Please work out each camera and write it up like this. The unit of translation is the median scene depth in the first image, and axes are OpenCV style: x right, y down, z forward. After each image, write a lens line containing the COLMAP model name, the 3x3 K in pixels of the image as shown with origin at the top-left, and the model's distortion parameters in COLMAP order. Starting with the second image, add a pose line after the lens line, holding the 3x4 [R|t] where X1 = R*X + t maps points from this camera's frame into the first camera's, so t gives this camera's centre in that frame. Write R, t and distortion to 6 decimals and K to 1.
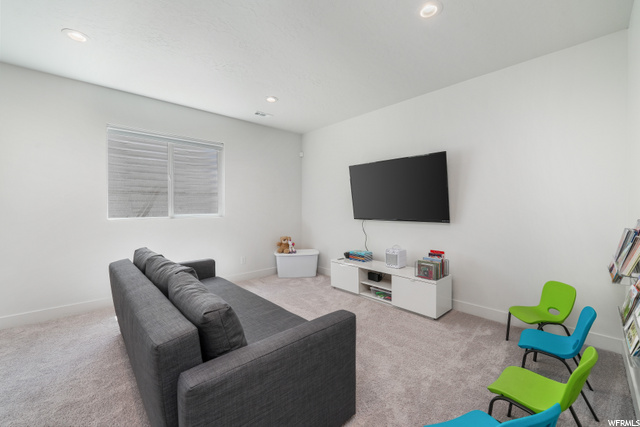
lens RADIAL K [[261.8, 0, 323.2], [0, 261.8, 206.7], [0, 0, 1]] dist [-0.001526, -0.002547]
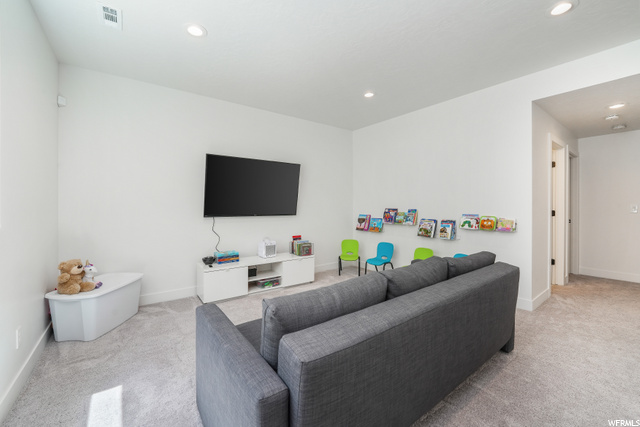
lens RADIAL K [[261.8, 0, 323.2], [0, 261.8, 206.7], [0, 0, 1]] dist [-0.001526, -0.002547]
pose [[0.115574, -0.005860, 0.993282, -0.775525], [-0.004109, 0.999971, 0.006378, 0.007461], [-0.993290, -0.004818, 0.115547, 0.611243]]
